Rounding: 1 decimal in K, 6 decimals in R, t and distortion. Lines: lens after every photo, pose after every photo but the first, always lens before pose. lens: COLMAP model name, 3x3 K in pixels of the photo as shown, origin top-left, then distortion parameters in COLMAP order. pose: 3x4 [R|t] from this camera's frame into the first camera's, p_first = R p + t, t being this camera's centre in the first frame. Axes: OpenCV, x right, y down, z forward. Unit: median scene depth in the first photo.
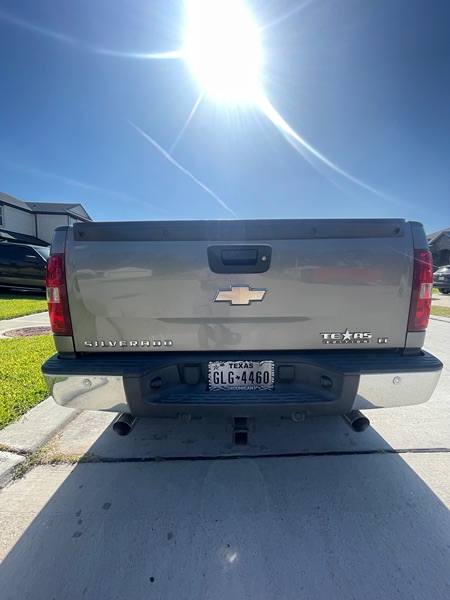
lens RADIAL K [[240.5, 0, 225.4], [0, 240.5, 300.1], [0, 0, 1]] dist [-0.004234, -0.000248]
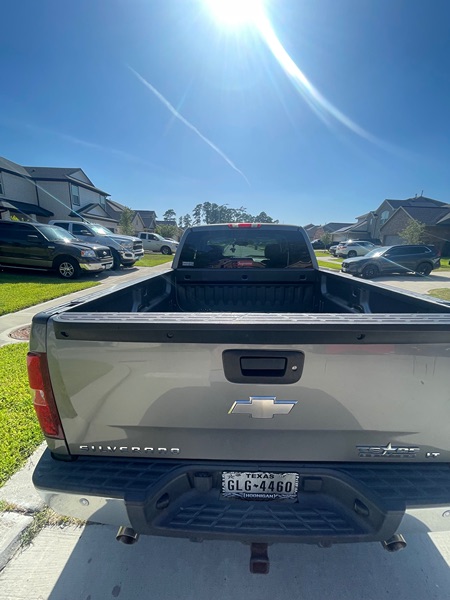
lens RADIAL K [[240.5, 0, 225.5], [0, 240.5, 300.4], [0, 0, 1]] dist [-0.004234, -0.000248]
pose [[0.999561, 0.011343, -0.027381, -0.041979], [-0.007542, 0.990800, 0.135123, -0.460956], [0.028662, -0.134858, 0.990450, 0.225170]]
